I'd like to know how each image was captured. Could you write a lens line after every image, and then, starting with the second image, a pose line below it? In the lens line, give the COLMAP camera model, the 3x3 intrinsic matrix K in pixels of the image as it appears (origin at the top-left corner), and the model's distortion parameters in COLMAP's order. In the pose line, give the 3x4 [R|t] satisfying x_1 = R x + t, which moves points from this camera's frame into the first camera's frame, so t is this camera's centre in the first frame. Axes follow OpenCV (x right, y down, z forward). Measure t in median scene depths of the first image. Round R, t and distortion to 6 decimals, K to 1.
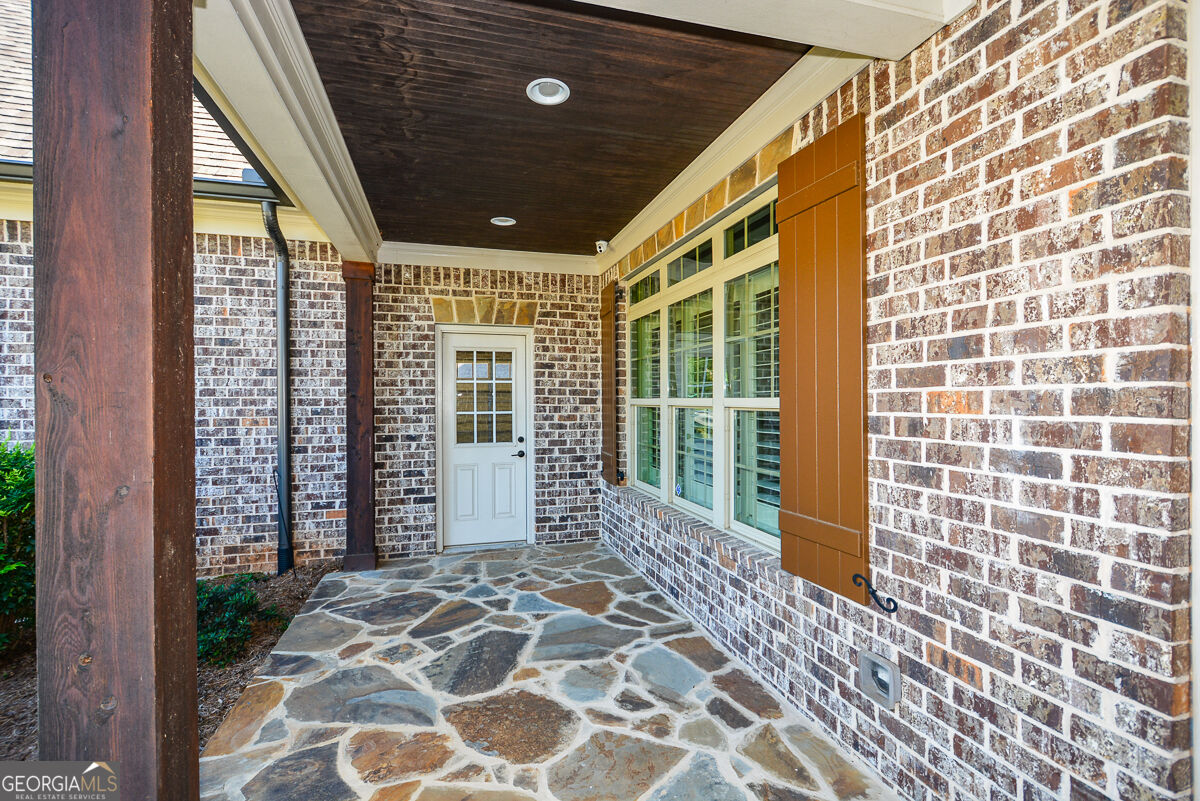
lens RADIAL K [[529.0, 0, 594.4], [0, 529.0, 396.2], [0, 0, 1]] dist [0.008619, -0.009609]
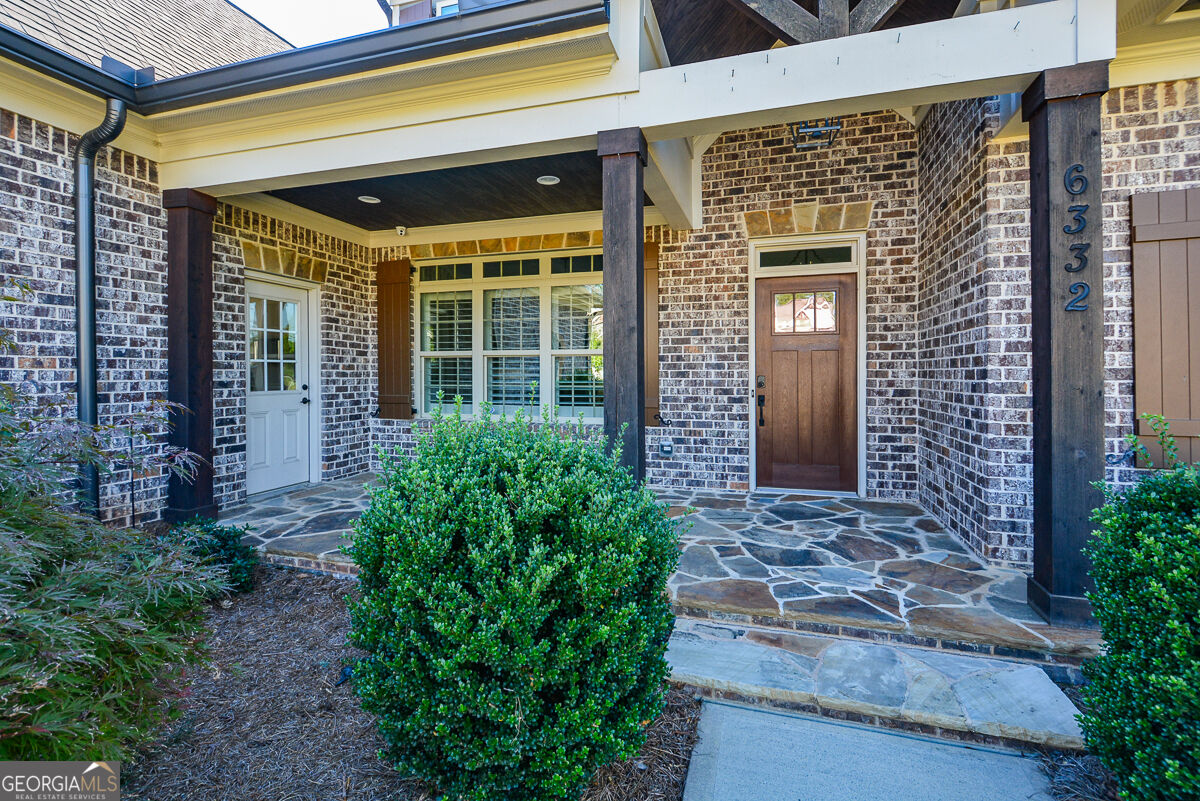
lens RADIAL K [[538.1, 0, 595.7], [0, 538.1, 361.0], [0, 0, 1]] dist [0.002585, -0.007656]
pose [[0.542497, 0.022791, 0.839749, -0.829106], [-0.007708, 0.999725, -0.022154, 0.055476], [-0.840022, 0.005546, 0.542523, -0.088604]]
